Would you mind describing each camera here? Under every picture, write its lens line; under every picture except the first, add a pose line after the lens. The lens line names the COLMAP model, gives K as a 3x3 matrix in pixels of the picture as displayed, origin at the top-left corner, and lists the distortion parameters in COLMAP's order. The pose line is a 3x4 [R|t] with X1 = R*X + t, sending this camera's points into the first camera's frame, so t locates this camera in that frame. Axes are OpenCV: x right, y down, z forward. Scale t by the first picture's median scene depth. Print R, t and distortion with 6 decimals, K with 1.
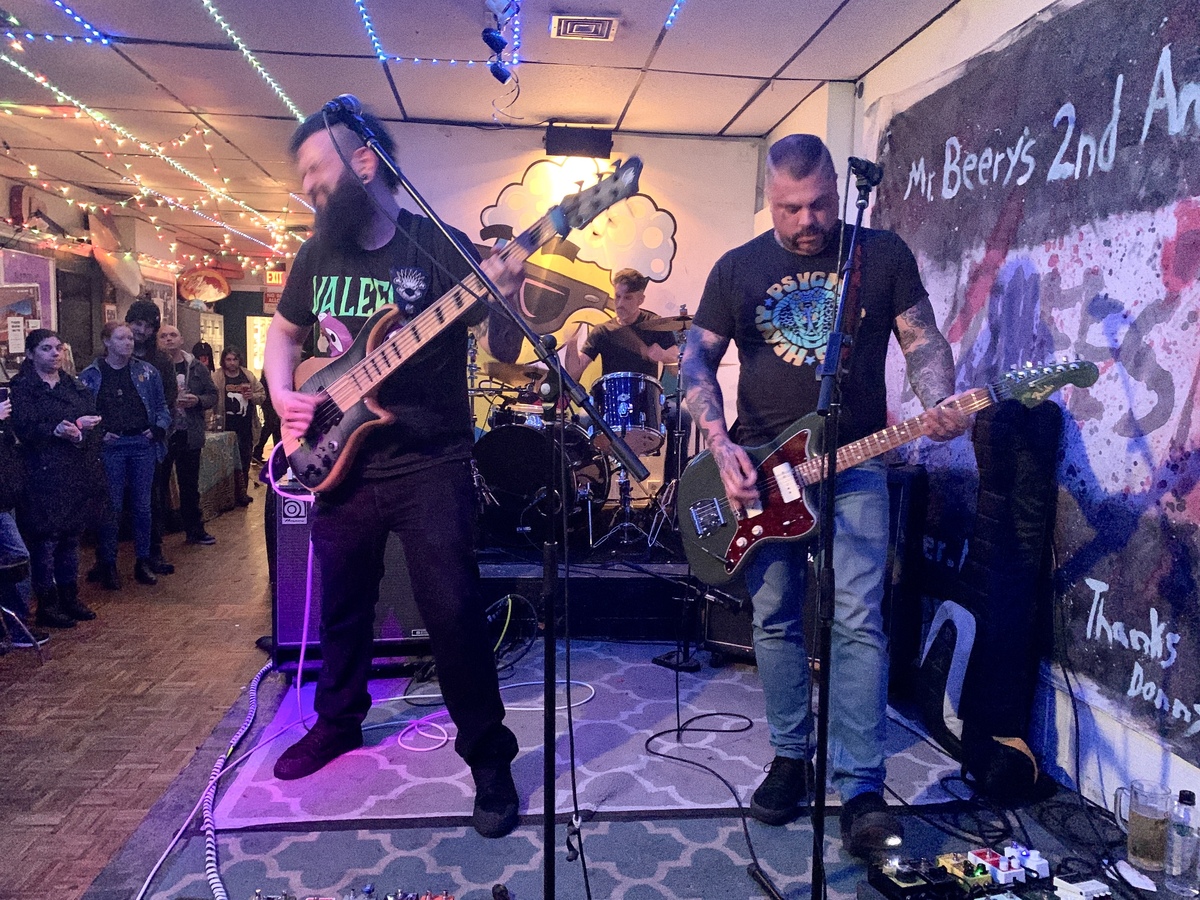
lens RADIAL K [[919.6, 0, 588.1], [0, 919.6, 451.8], [0, 0, 1]] dist [0.025966, -0.014727]
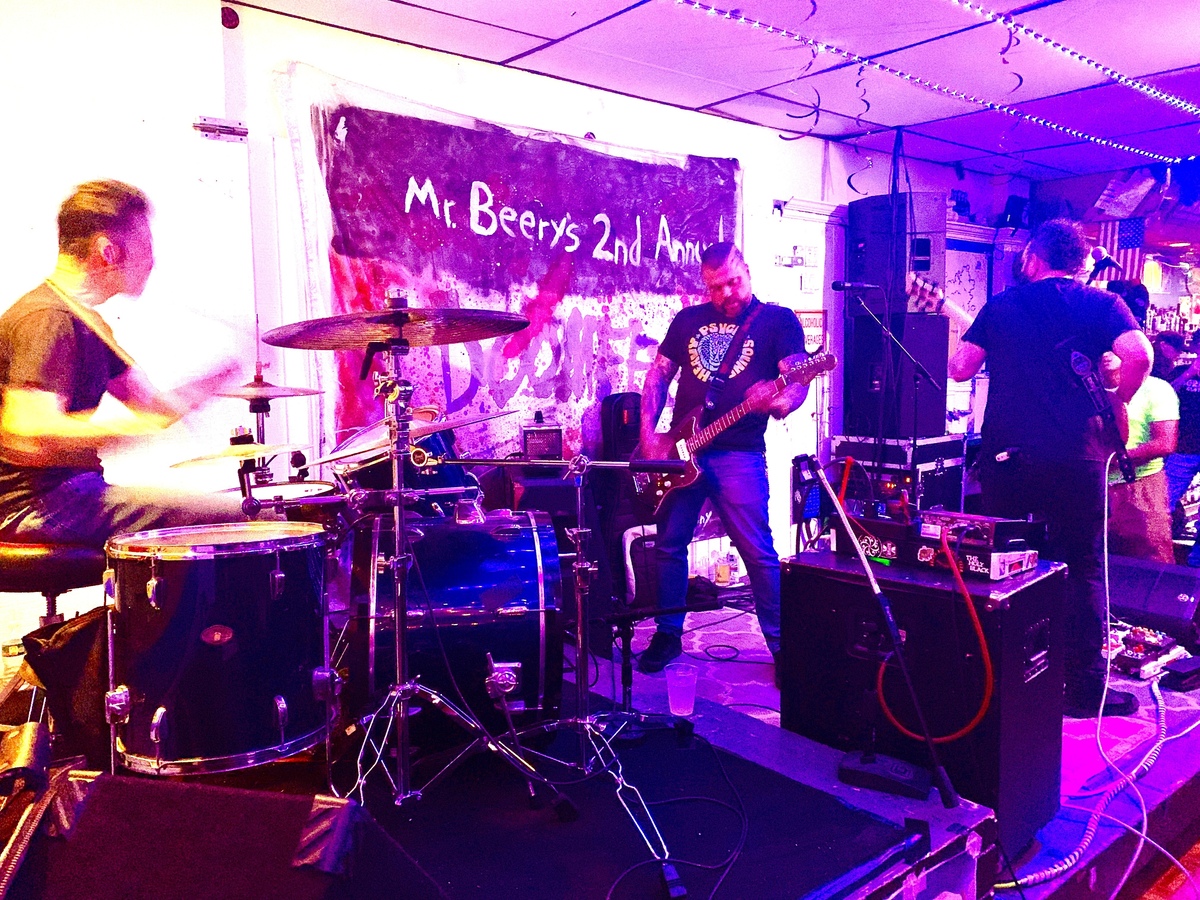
lens RADIAL K [[919.6, 0, 604.1], [0, 919.6, 484.4], [0, 0, 1]] dist [0.025966, -0.014727]
pose [[-0.578059, -0.130058, 0.805564, -0.868453], [0.072881, 0.975042, 0.209718, -0.251093], [-0.812734, 0.179939, -0.554153, 1.998476]]
